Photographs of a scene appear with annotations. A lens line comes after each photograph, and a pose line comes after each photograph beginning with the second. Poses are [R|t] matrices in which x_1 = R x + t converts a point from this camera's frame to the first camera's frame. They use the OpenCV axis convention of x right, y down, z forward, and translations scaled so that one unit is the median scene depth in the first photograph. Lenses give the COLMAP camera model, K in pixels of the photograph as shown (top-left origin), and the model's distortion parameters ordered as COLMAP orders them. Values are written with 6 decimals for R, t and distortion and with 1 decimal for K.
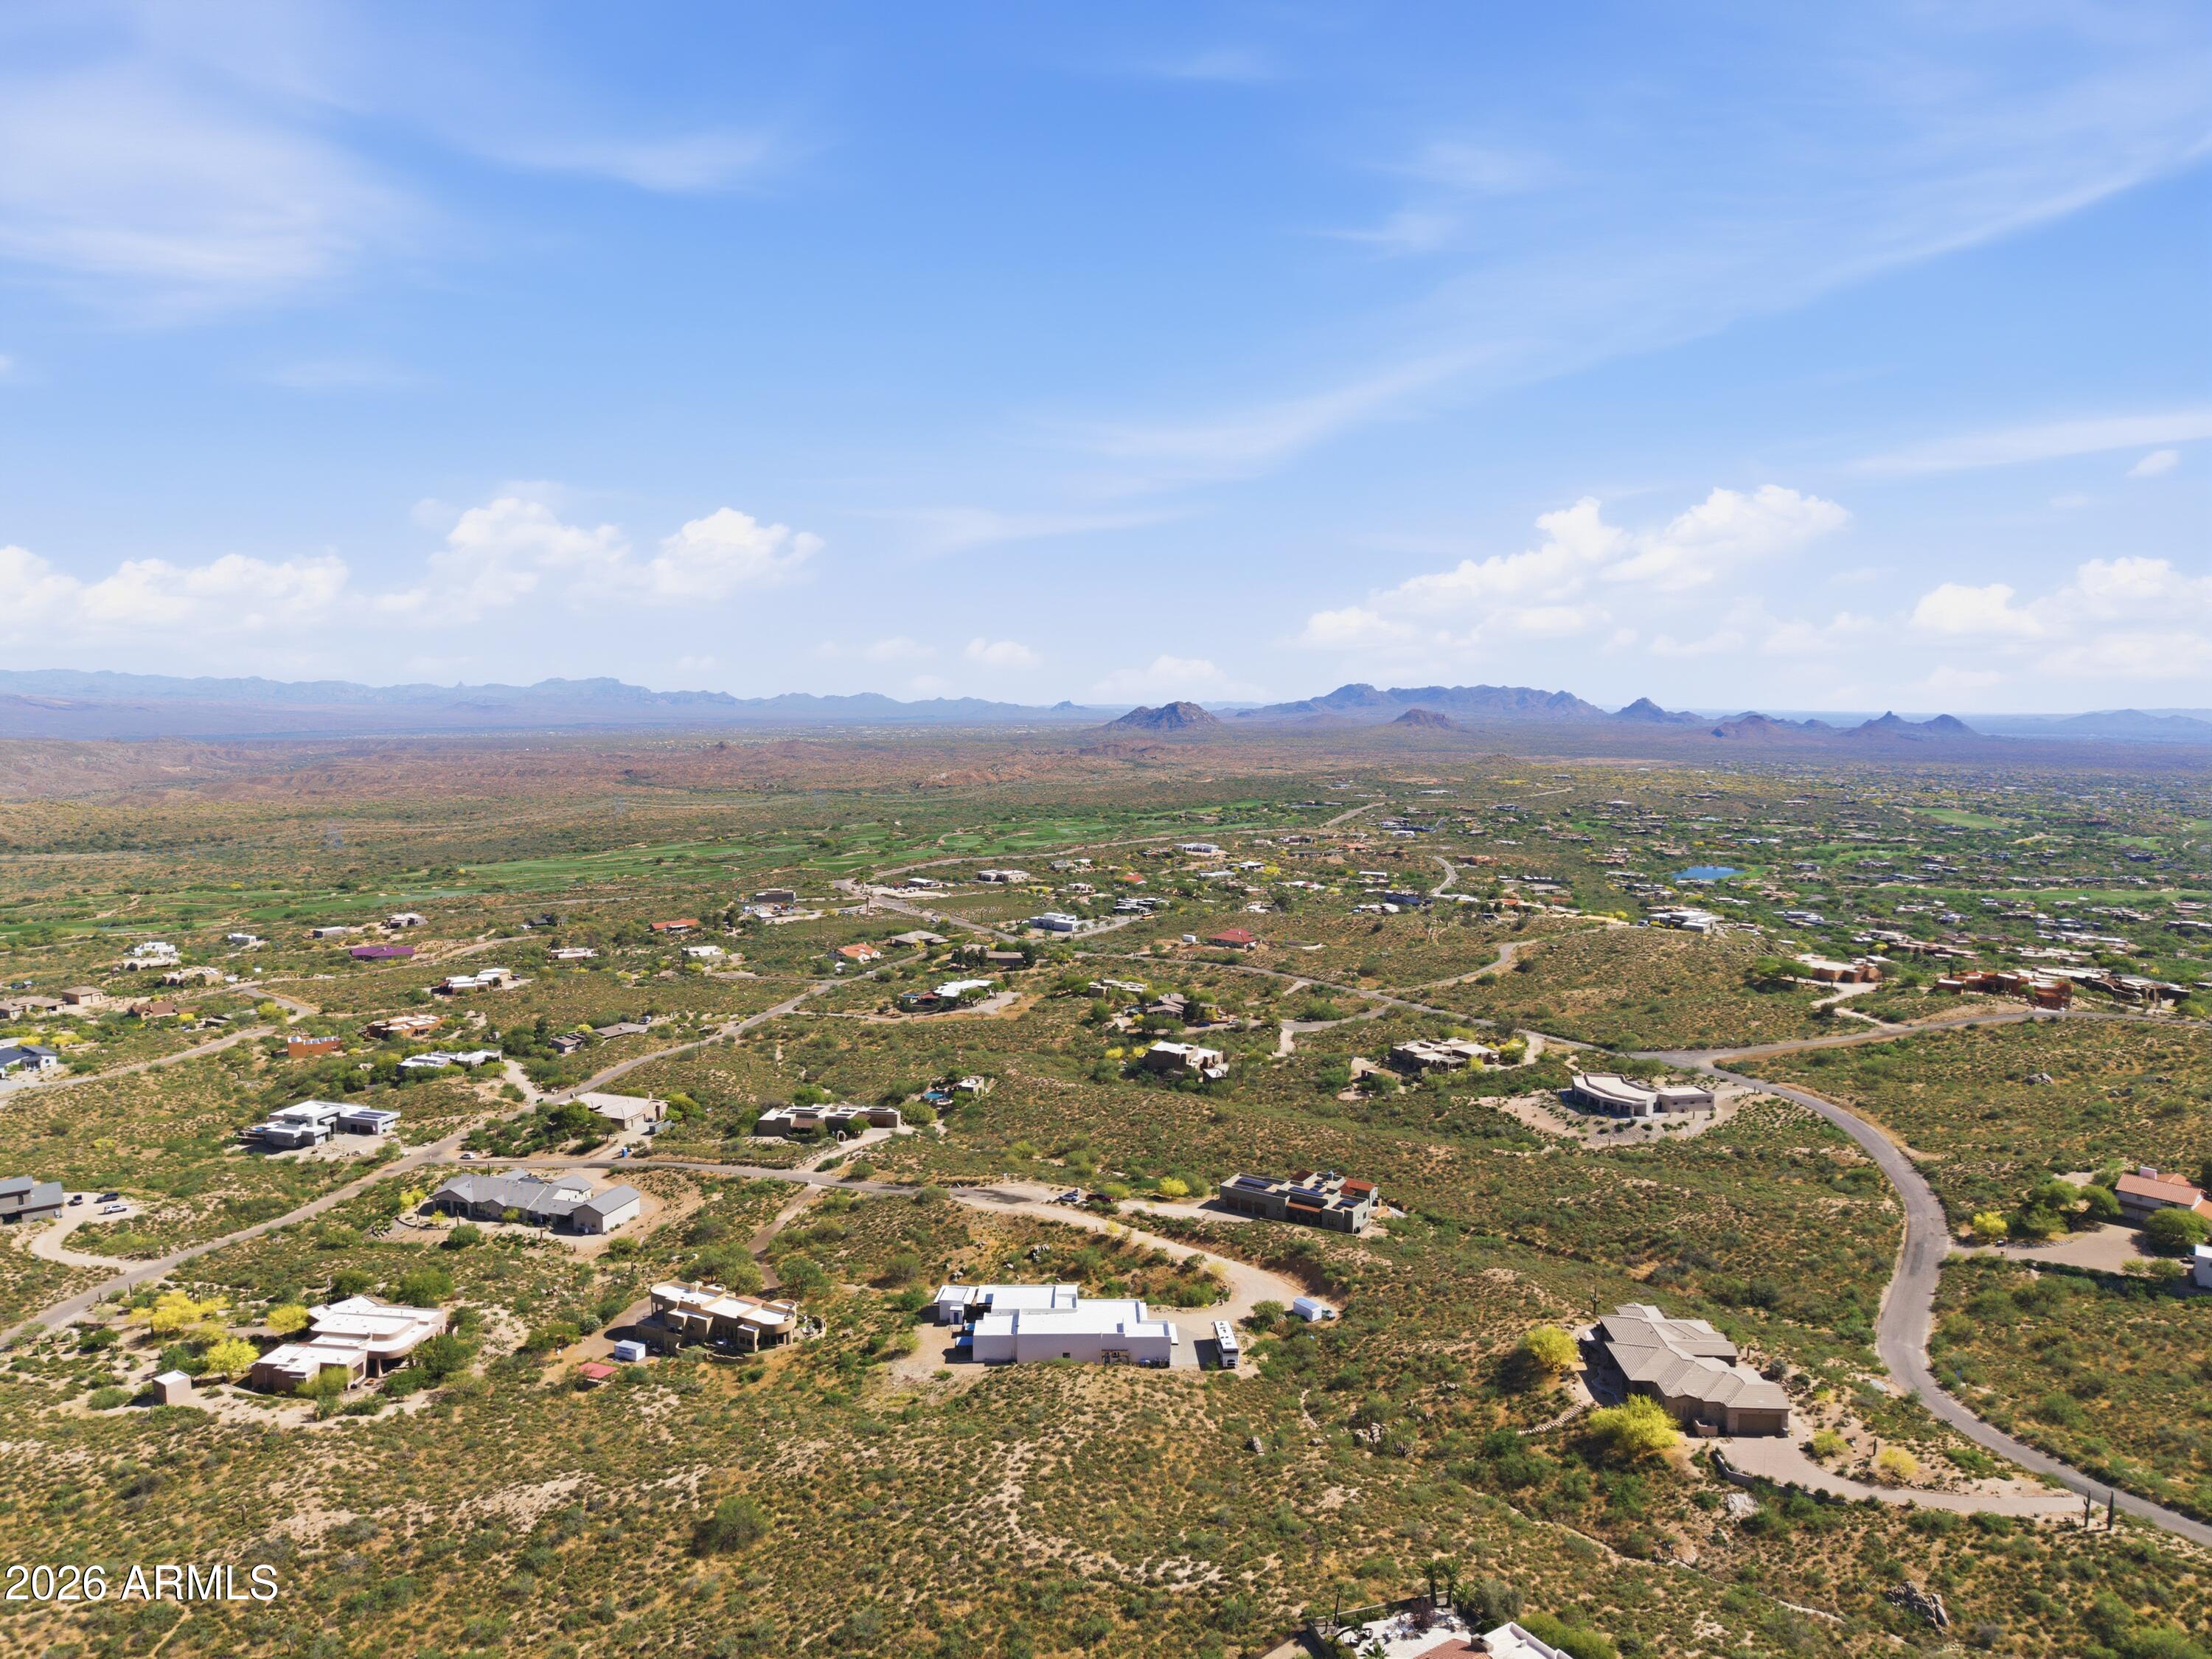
lens RADIAL K [[1473.9, 0, 1106.0], [0, 1473.9, 829.5], [0, 0, 1]] dist [0.001576, 0.002325]
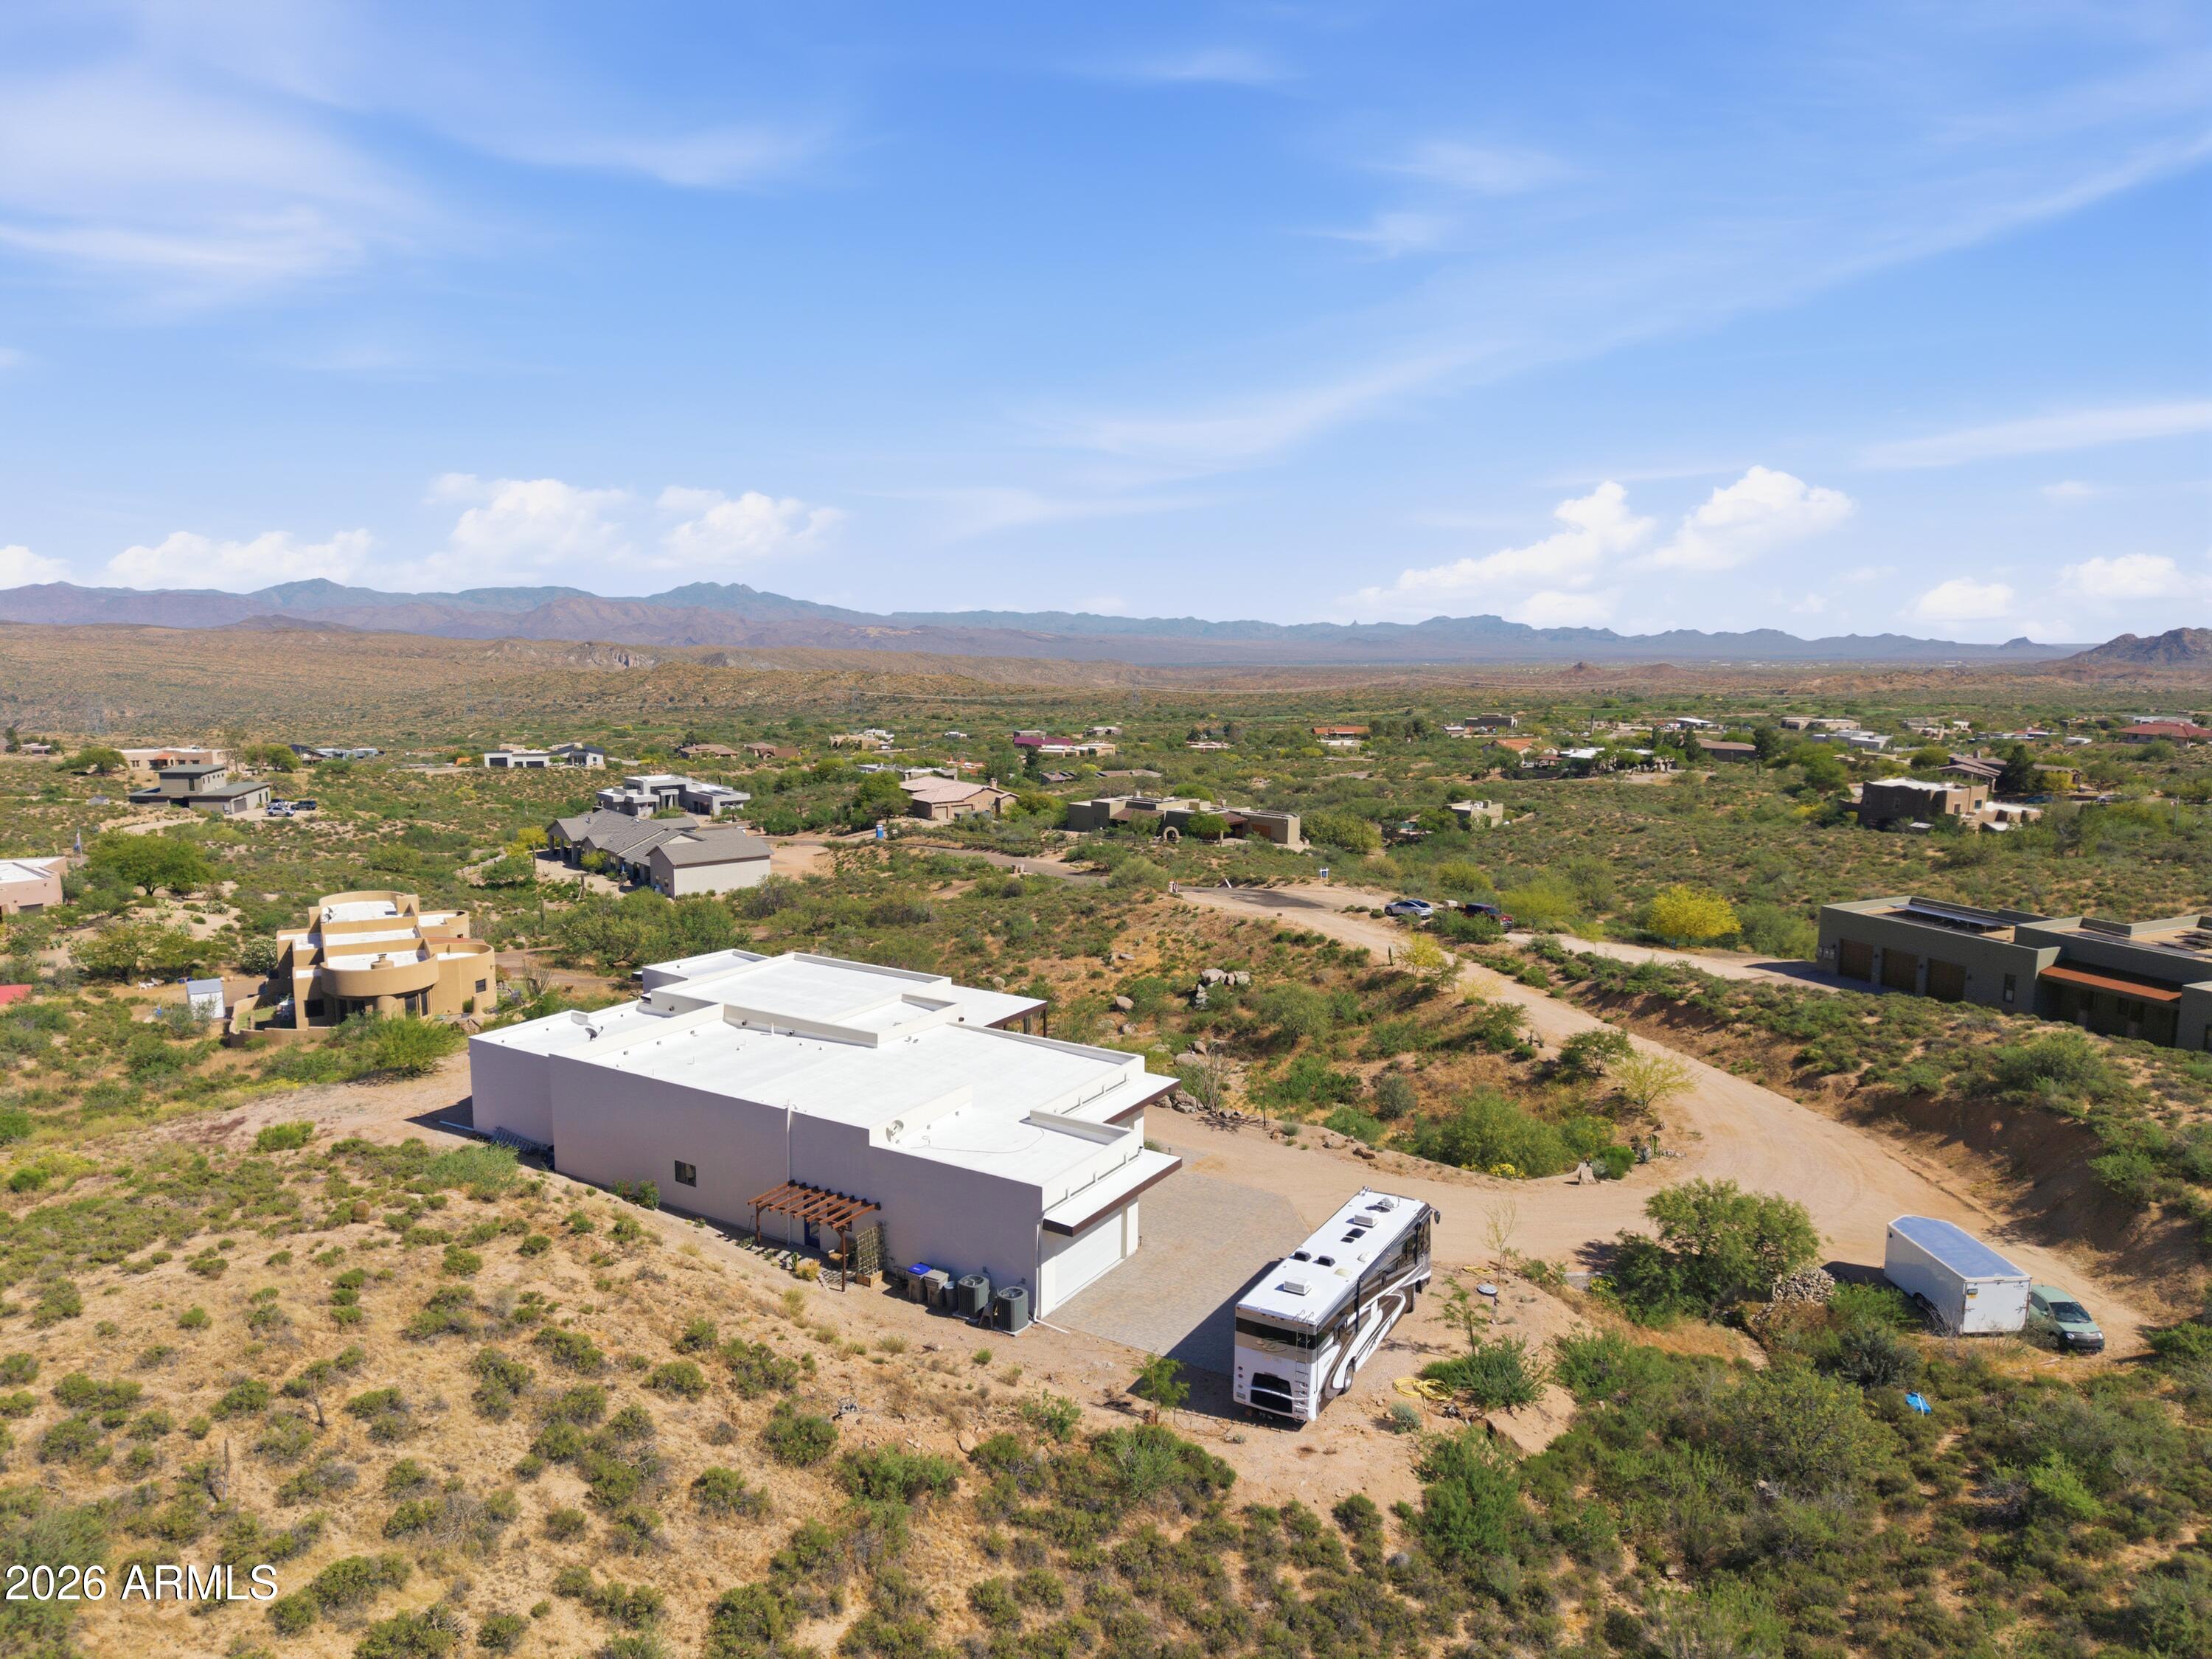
lens RADIAL K [[1473.9, 0, 1106.0], [0, 1473.9, 829.5], [0, 0, 1]] dist [0.001576, 0.002325]
pose [[0.835642, 0.073815, -0.544292, 0.145484], [-0.053410, 0.997153, 0.053231, 0.257687], [0.546671, -0.015412, 0.837206, 0.760415]]
